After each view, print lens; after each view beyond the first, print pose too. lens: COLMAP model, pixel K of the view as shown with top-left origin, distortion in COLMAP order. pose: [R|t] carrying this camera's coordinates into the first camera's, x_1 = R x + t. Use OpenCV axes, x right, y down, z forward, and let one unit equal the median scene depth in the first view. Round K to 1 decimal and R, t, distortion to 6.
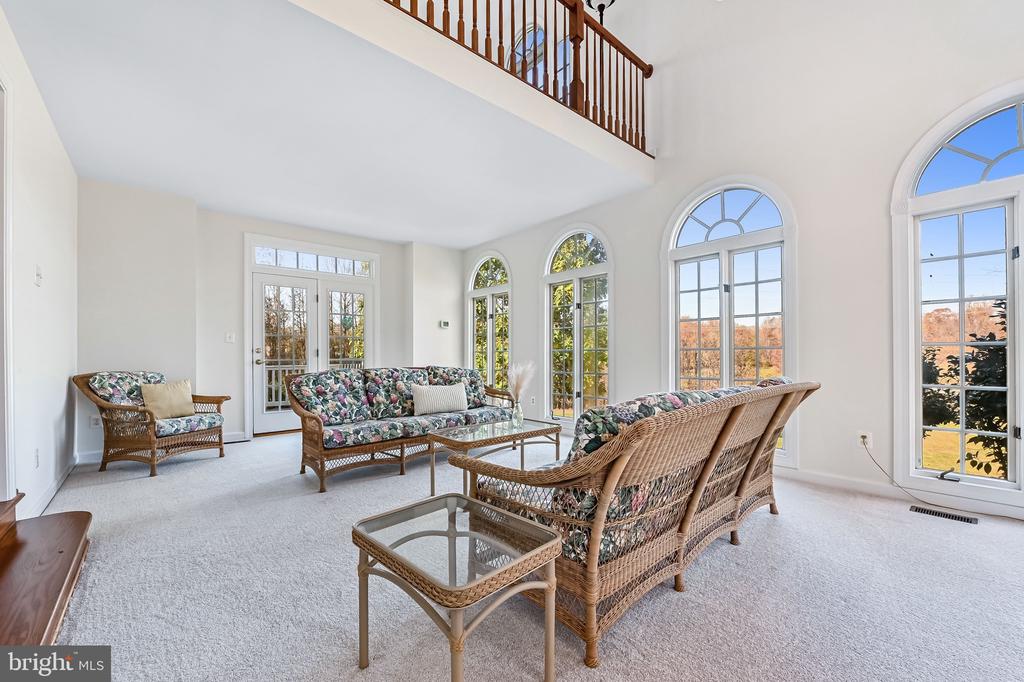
lens RADIAL K [[410.0, 0, 507.0], [0, 410.0, 343.9], [0, 0, 1]] dist [-0.010045, 0.000159]
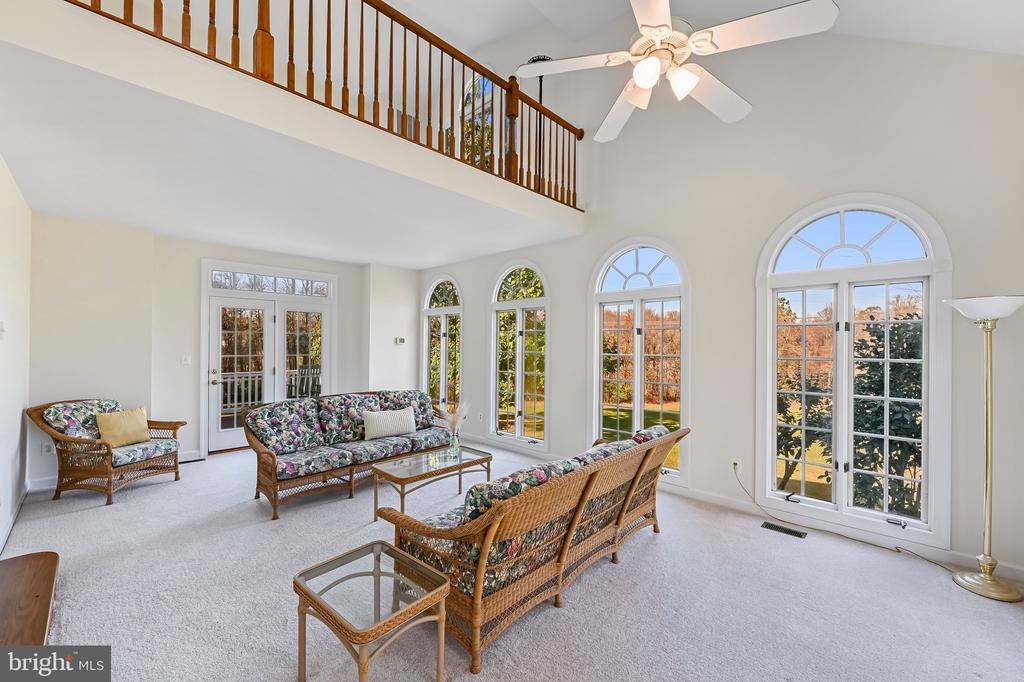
lens RADIAL K [[410.0, 0, 512.5], [0, 410.0, 331.0], [0, 0, 1]] dist [-0.010045, 0.000159]
pose [[0.996017, 0.012886, 0.088228, 0.083784], [-0.012804, 0.999917, -0.001494, -0.150254], [-0.088240, 0.000358, 0.996099, -0.157517]]
